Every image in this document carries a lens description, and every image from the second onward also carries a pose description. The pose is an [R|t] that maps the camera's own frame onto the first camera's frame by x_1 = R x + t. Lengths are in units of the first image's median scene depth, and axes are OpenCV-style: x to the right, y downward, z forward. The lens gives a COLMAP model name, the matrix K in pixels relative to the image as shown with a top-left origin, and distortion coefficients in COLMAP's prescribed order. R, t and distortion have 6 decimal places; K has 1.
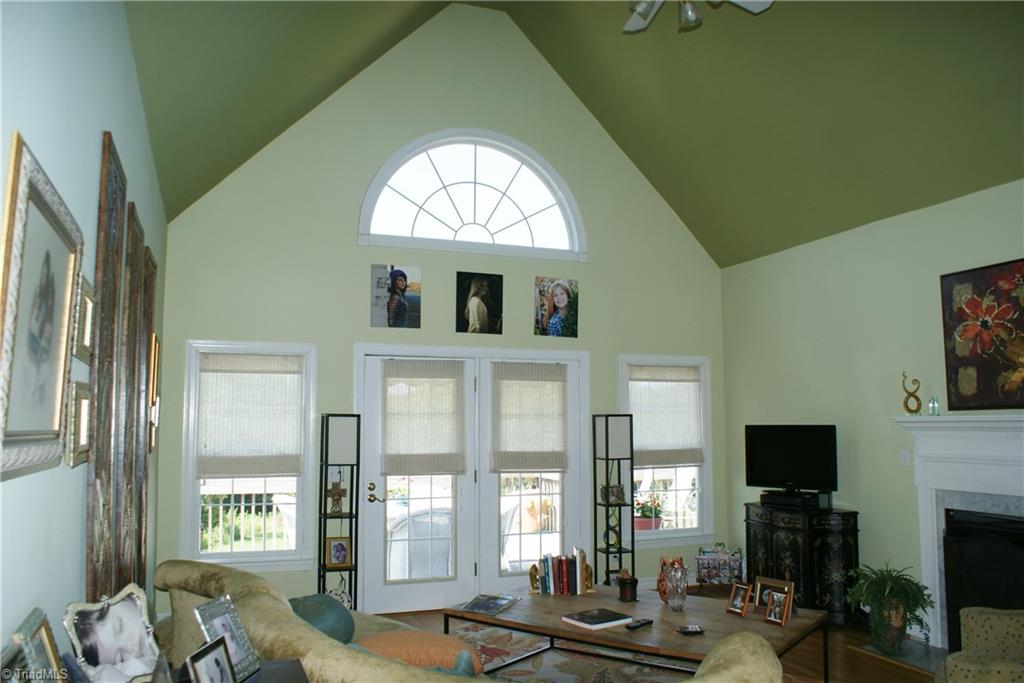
lens RADIAL K [[834.2, 0, 511.3], [0, 834.2, 343.9], [0, 0, 1]] dist [-0.032347, 0.011829]
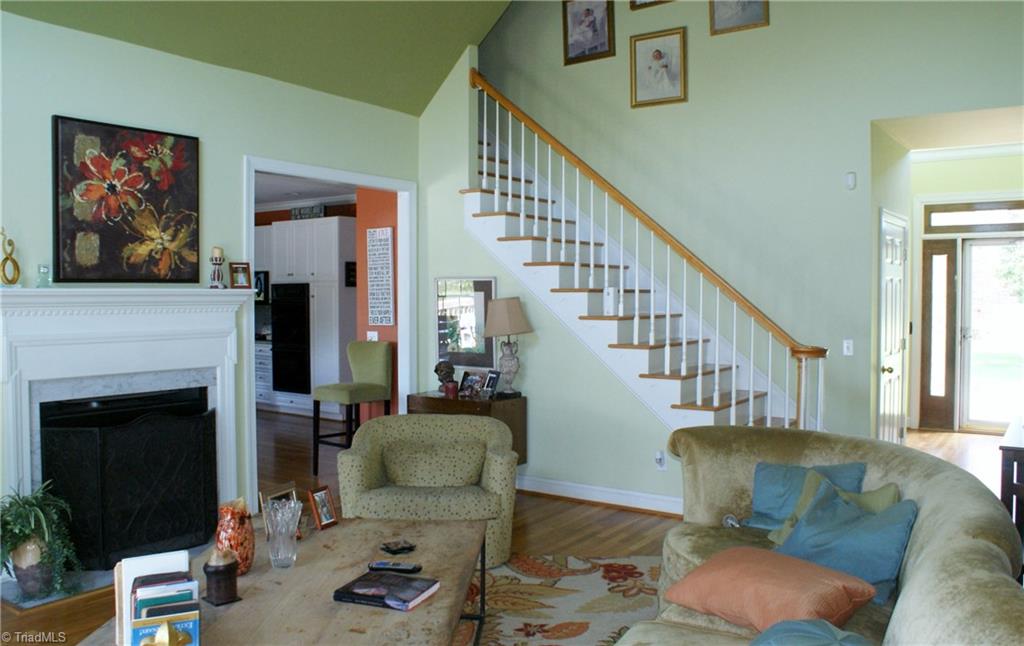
lens RADIAL K [[880.6, 0, 510.9], [0, 880.6, 323.6], [0, 0, 1]] dist [-0.080254, -0.001750]
pose [[-0.569972, -0.028216, 0.821180, -0.454128], [-0.079893, 0.996578, -0.021211, 0.108747], [-0.817771, -0.077696, -0.570275, 1.173023]]
